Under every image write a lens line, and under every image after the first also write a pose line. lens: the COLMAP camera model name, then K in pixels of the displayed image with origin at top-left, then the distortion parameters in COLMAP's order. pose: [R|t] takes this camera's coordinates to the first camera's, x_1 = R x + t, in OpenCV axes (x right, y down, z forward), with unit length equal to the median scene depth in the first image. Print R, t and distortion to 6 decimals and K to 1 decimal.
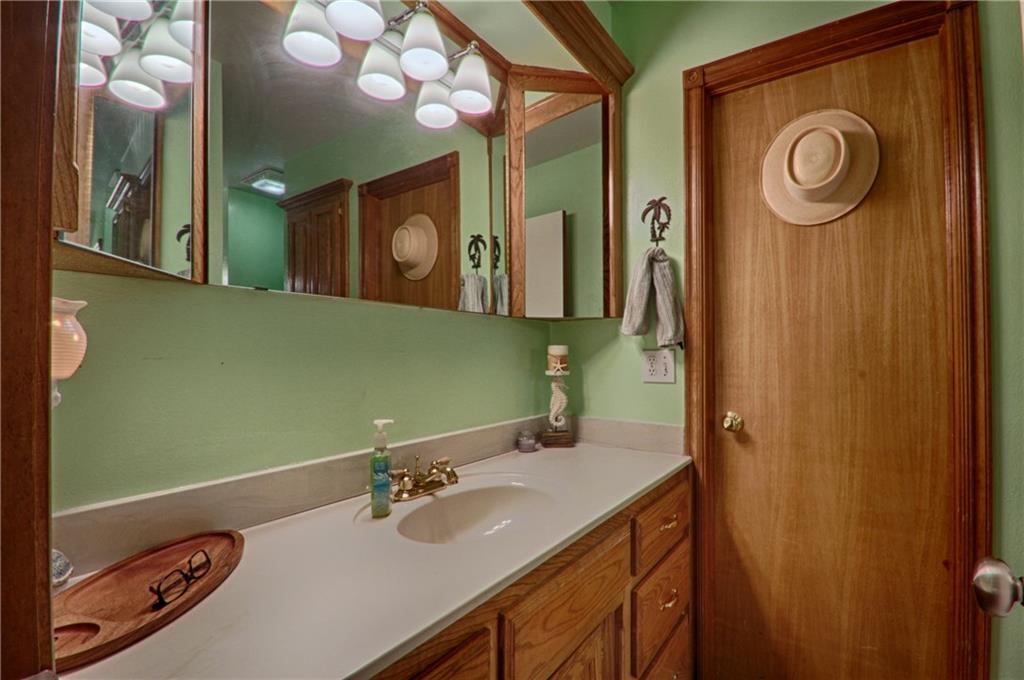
lens RADIAL K [[484.3, 0, 511.4], [0, 484.3, 342.9], [0, 0, 1]] dist [0.001754, -0.000061]
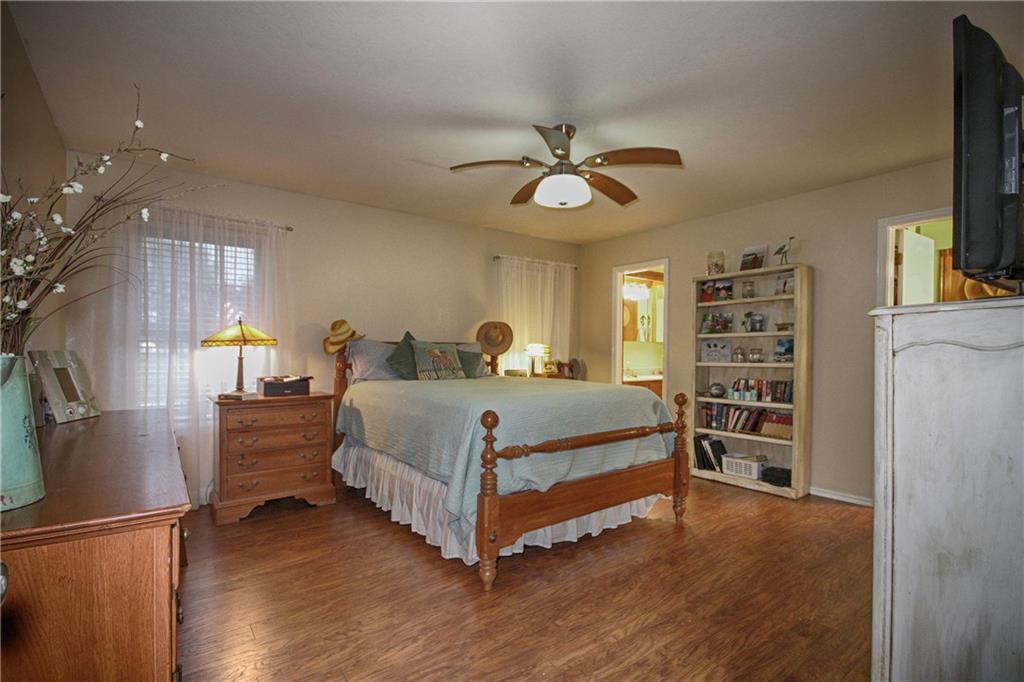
lens RADIAL K [[484.3, 0, 512.7], [0, 484.3, 347.6], [0, 0, 1]] dist [0.001754, -0.000061]
pose [[0.950530, 0.003854, -0.310607, 0.114262], [0.000990, 0.999880, 0.015436, -0.057017], [0.310630, -0.014980, 0.950413, -2.488319]]
